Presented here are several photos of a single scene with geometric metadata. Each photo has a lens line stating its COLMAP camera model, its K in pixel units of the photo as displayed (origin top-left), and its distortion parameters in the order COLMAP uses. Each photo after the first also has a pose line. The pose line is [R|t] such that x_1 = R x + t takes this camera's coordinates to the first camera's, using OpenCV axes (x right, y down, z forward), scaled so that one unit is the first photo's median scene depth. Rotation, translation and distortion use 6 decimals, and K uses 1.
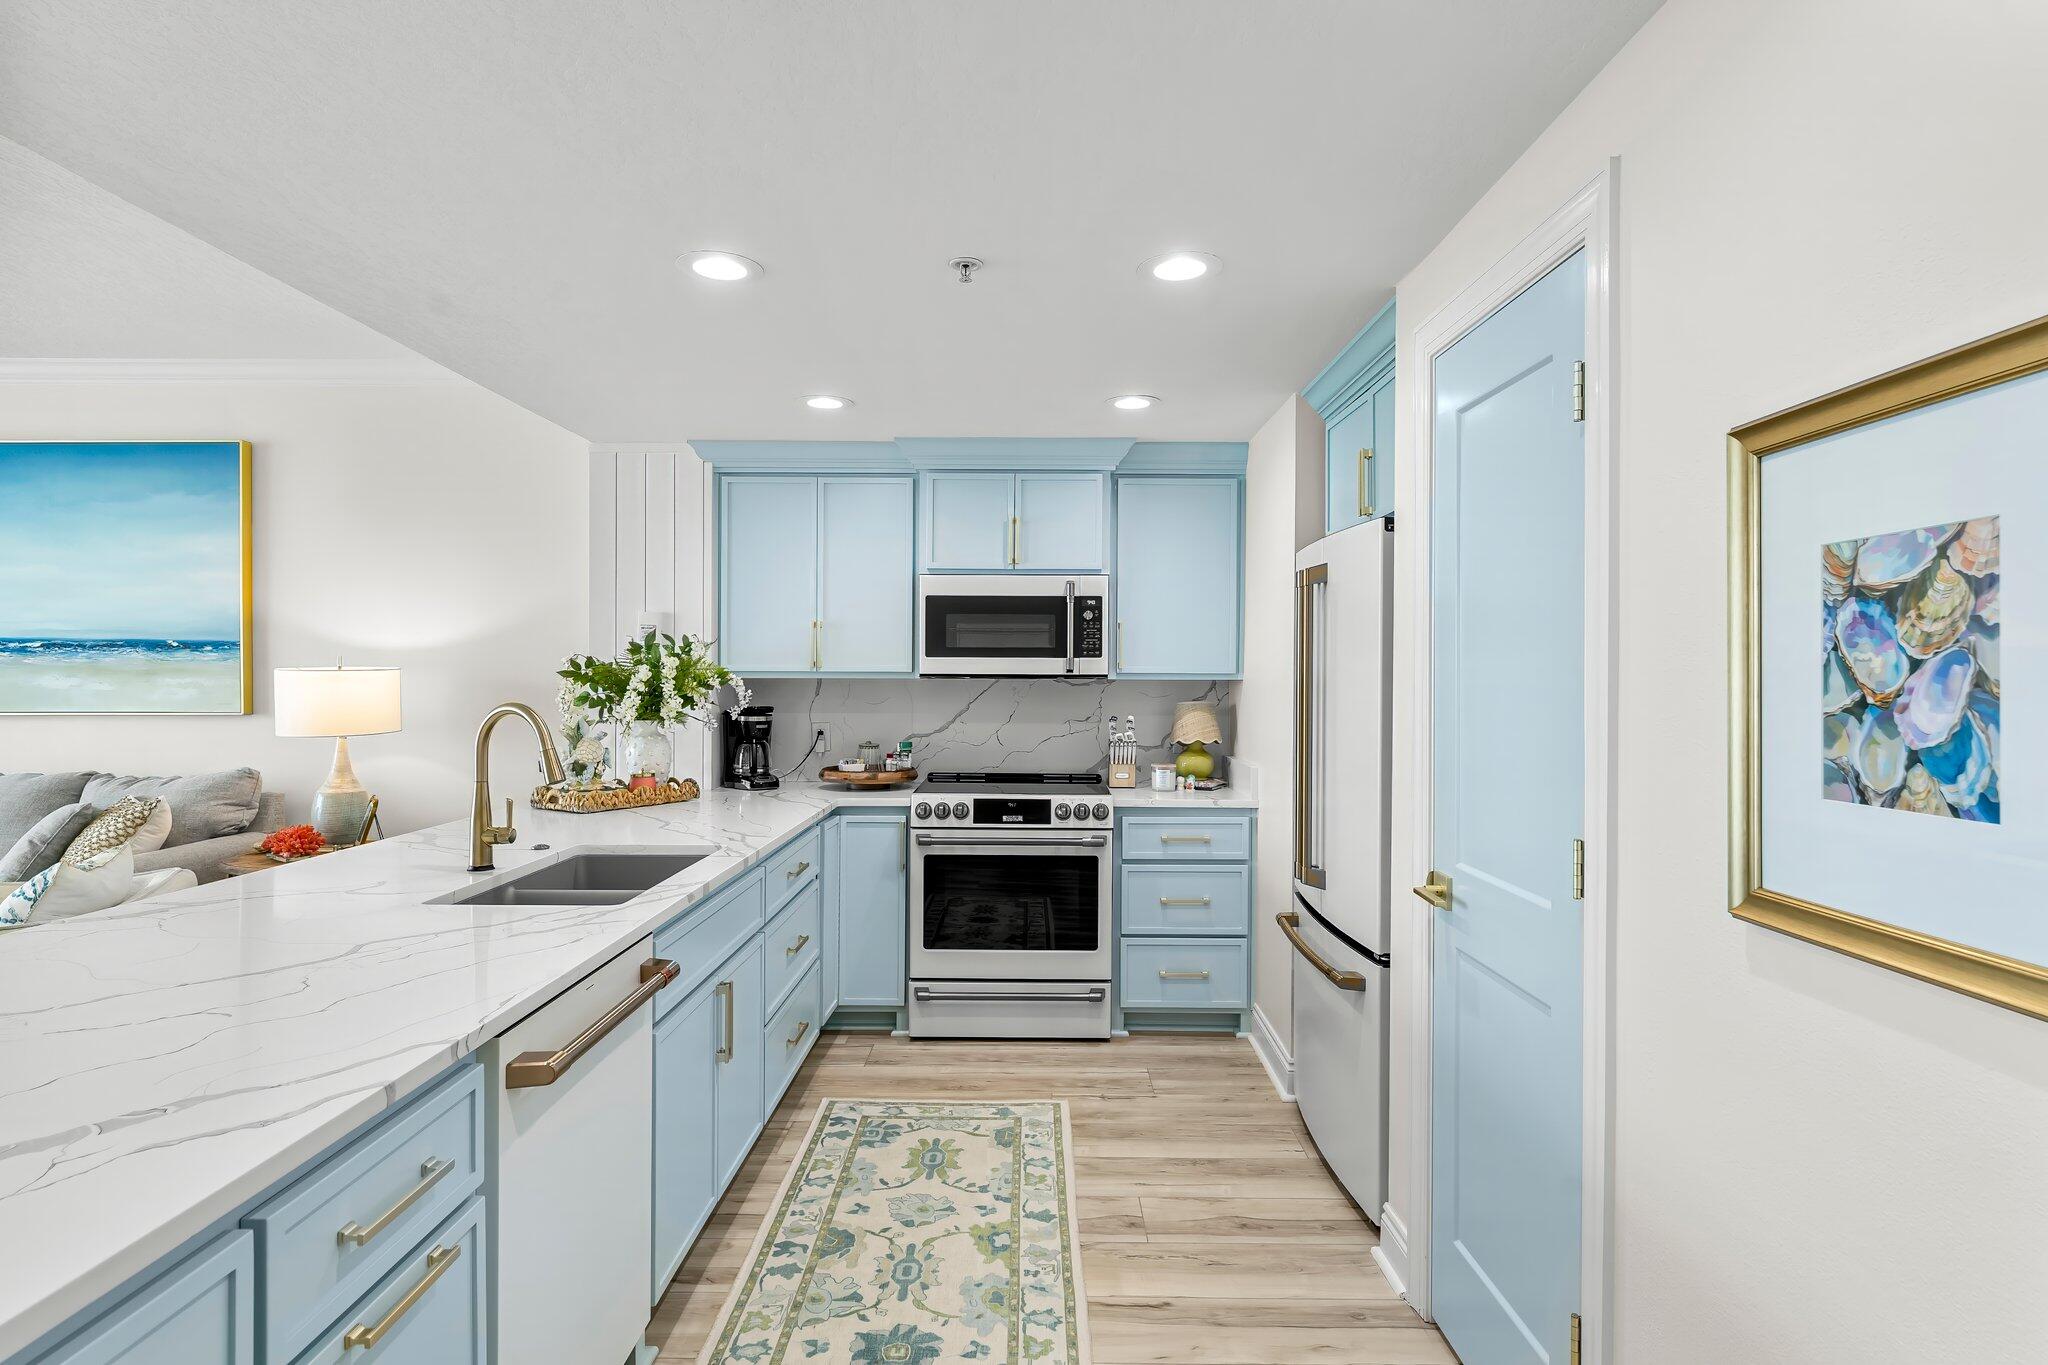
lens RADIAL K [[1072.2, 0, 1035.4], [0, 1072.2, 678.2], [0, 0, 1]] dist [0.000946, -0.000700]
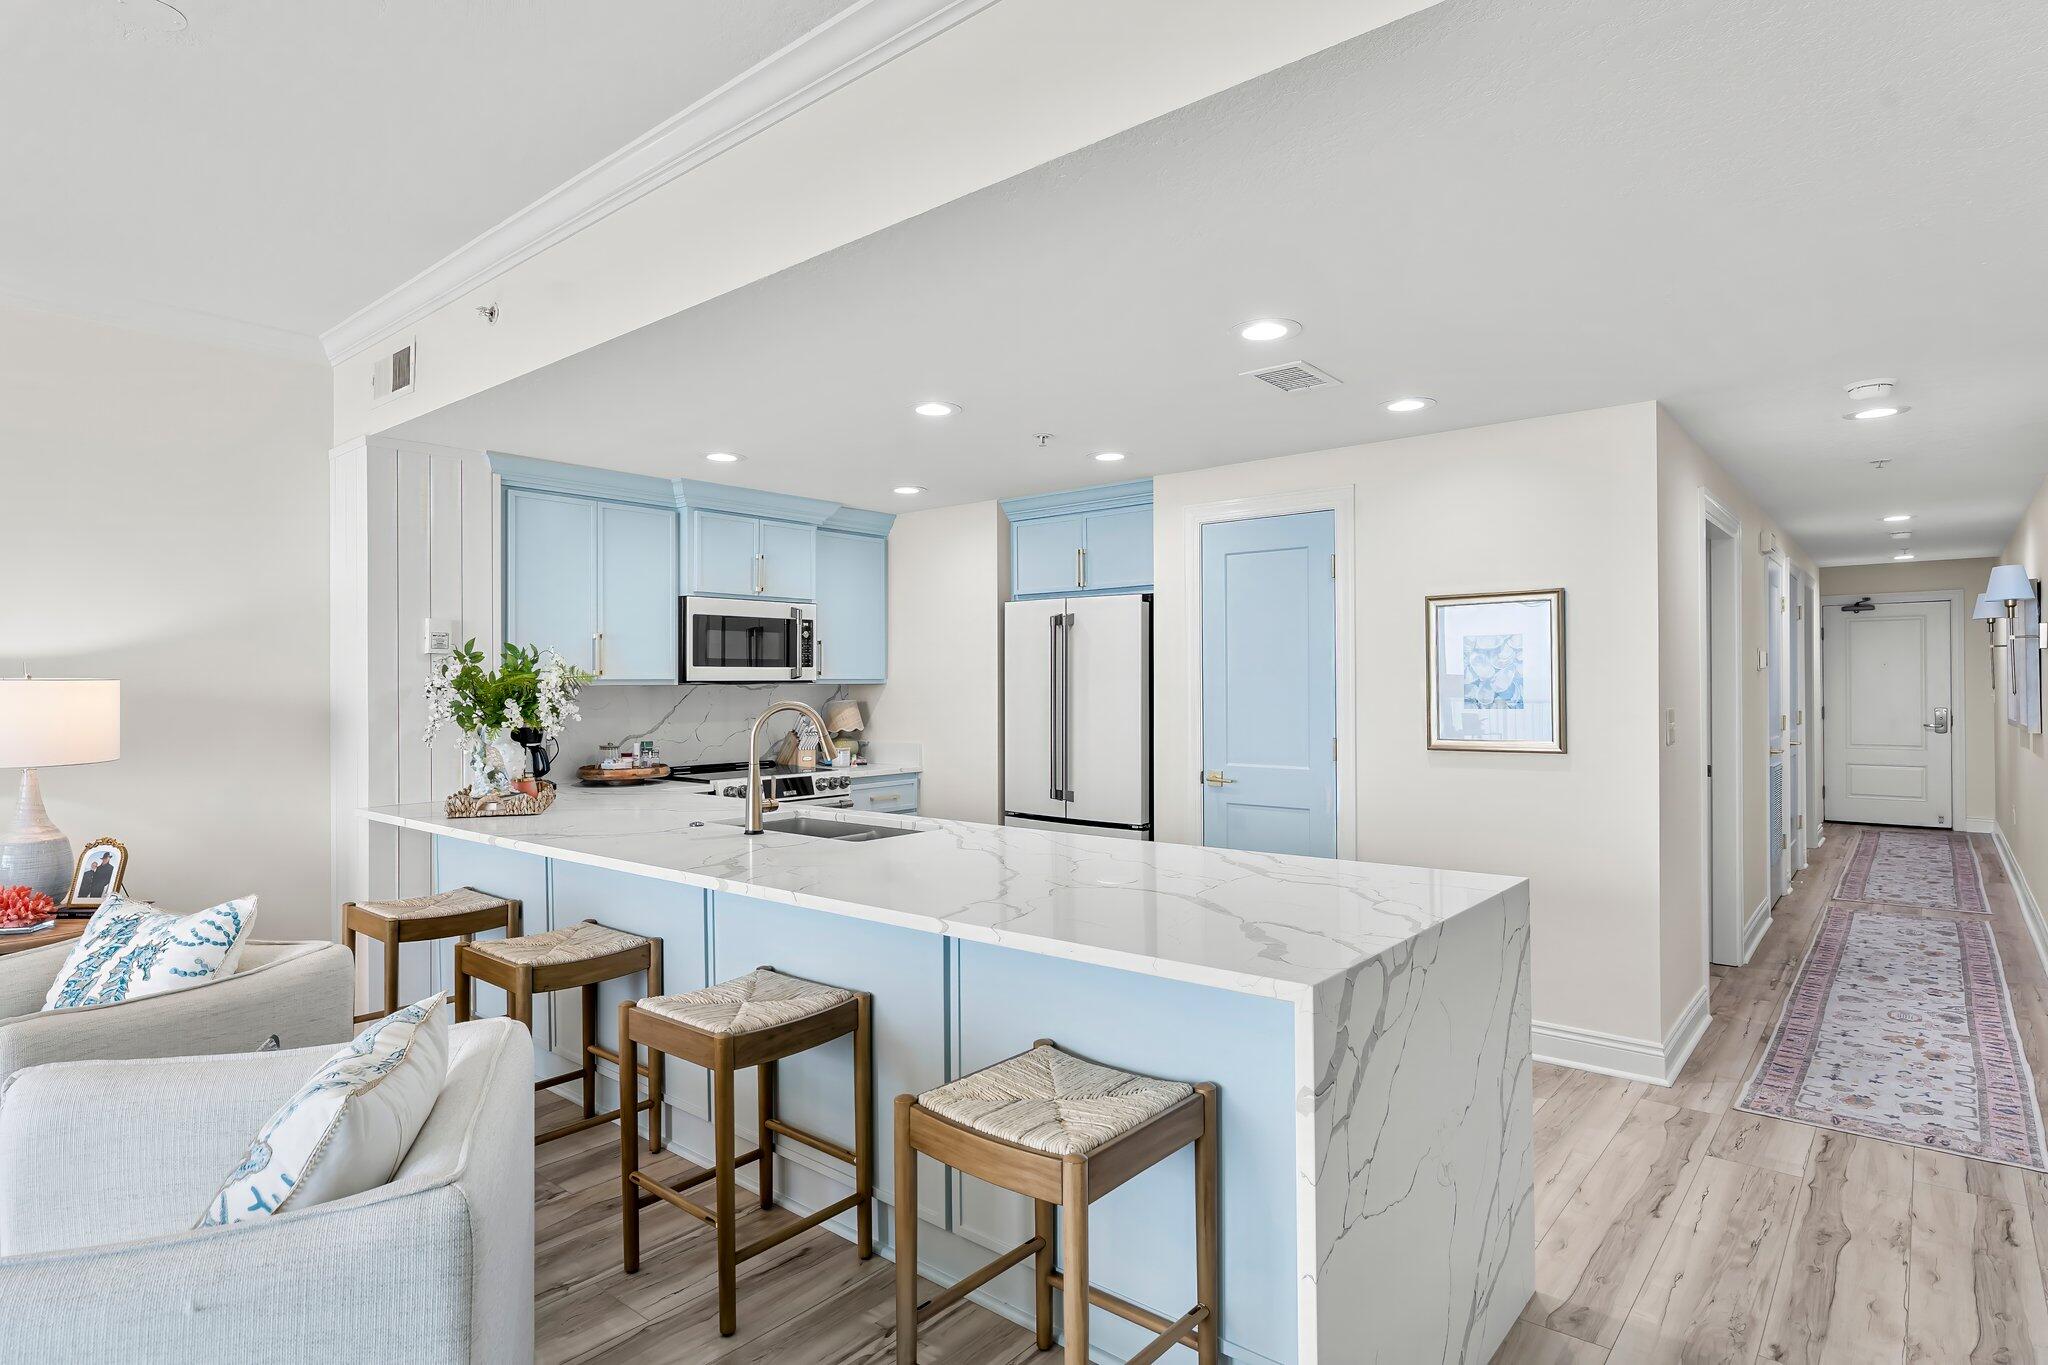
lens RADIAL K [[1072.2, 0, 1043.5], [0, 1072.2, 677.6], [0, 0, 1]] dist [0.000946, -0.000700]
pose [[0.631396, -0.004368, 0.775448, -0.794106], [0.012318, 0.999914, -0.004397, 0.002676], [-0.775363, 0.012328, 0.631396, -0.041508]]
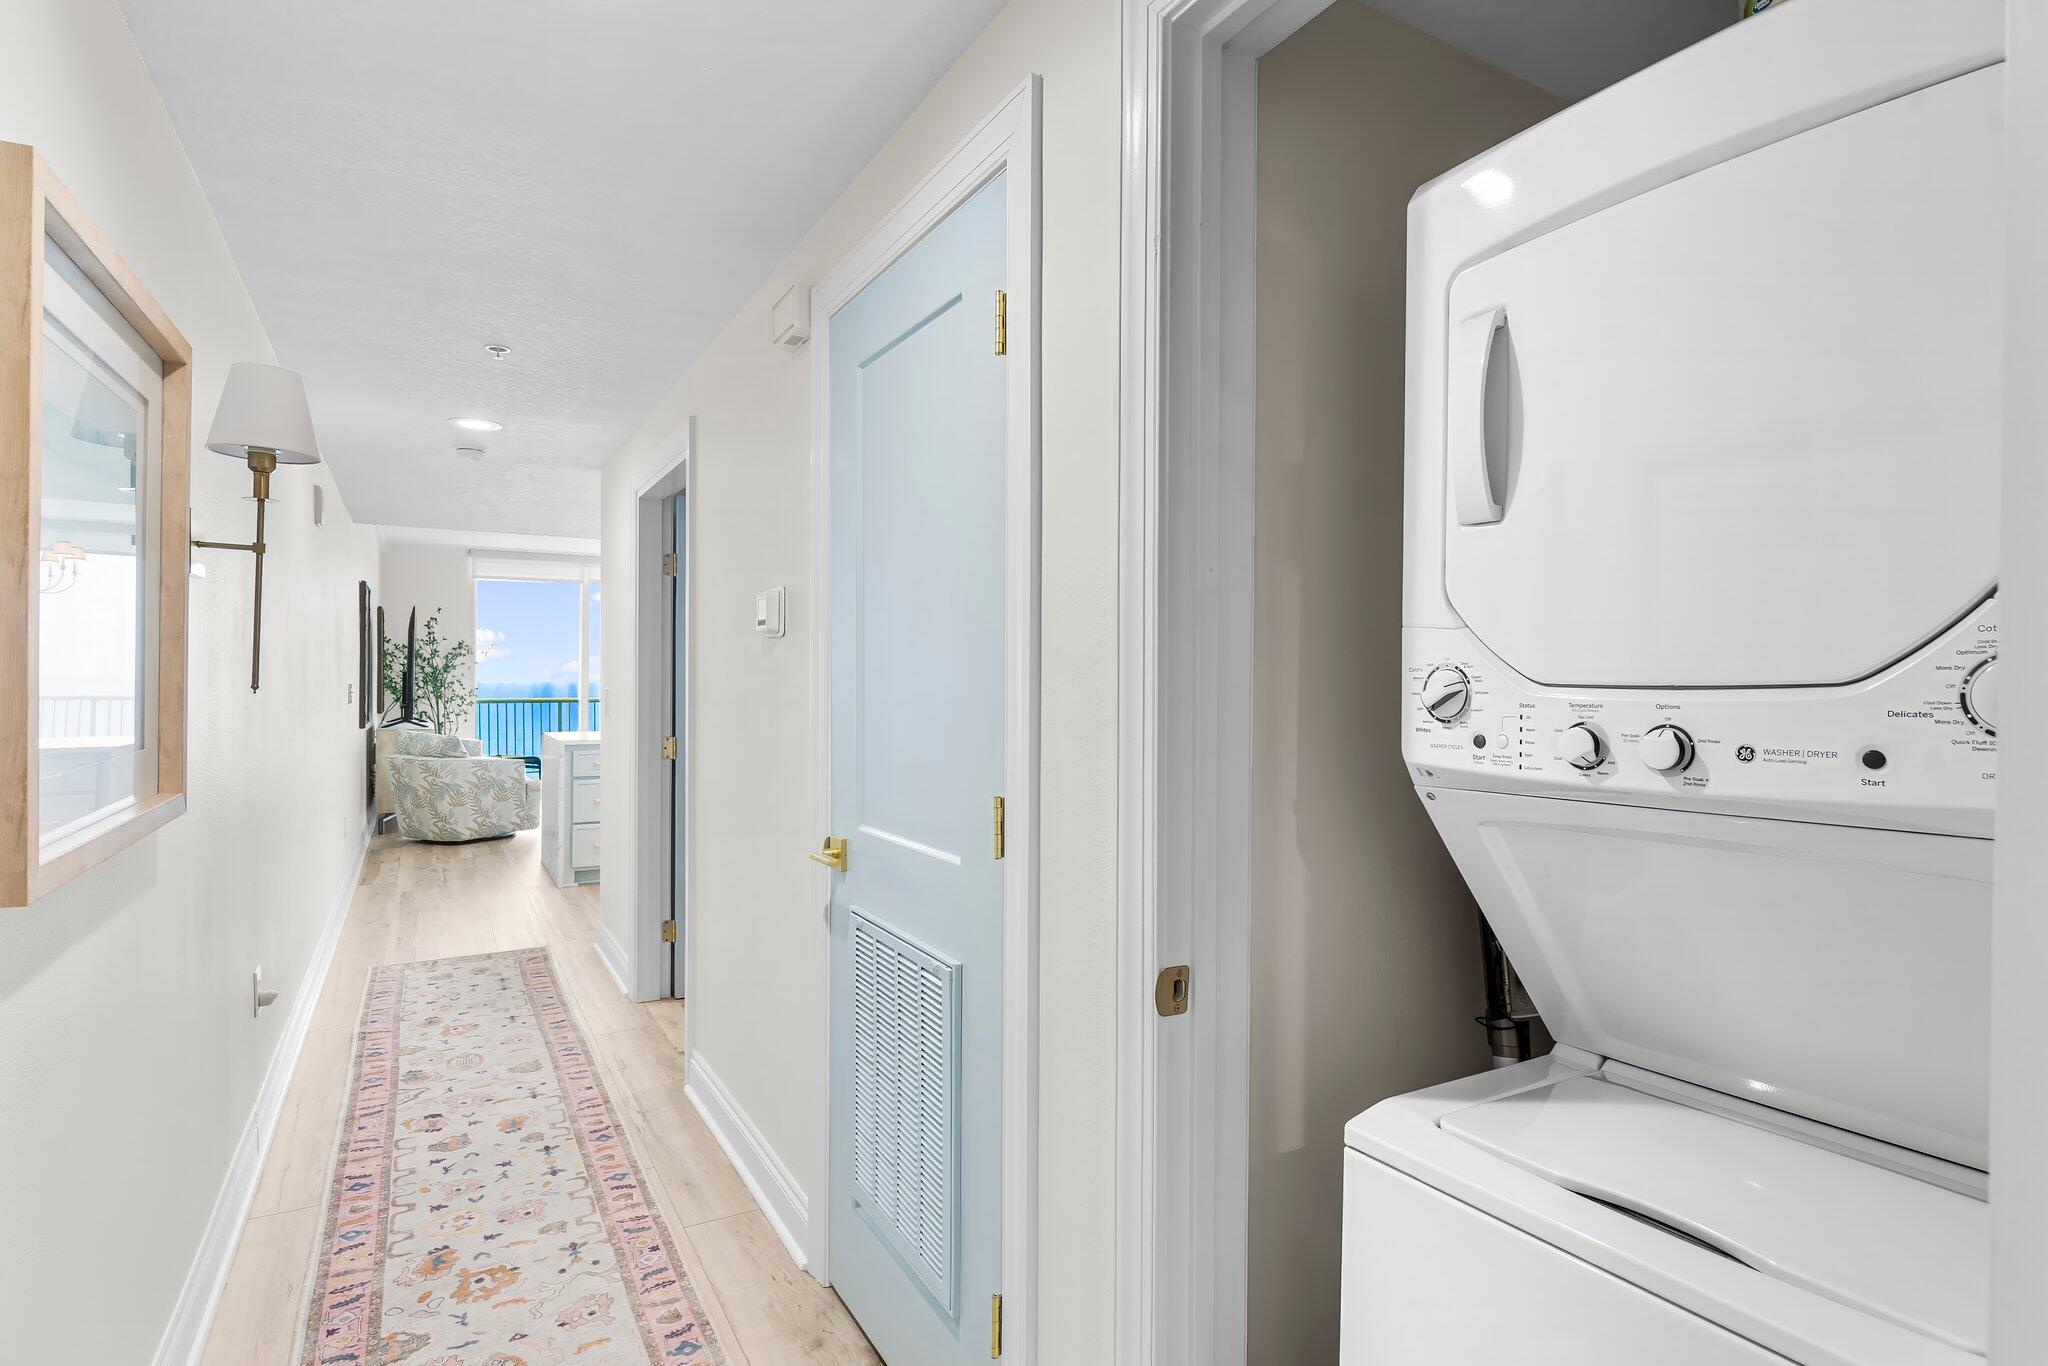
lens RADIAL K [[988.3, 0, 1039.4], [0, 988.3, 683.5], [0, 0, 1]] dist [-0.035971, -0.001137]
pose [[0.539227, -0.000898, -0.842160, 1.358101], [-0.001564, 0.999997, -0.002068, 0.028289], [0.842159, 0.002432, 0.539223, -0.060344]]
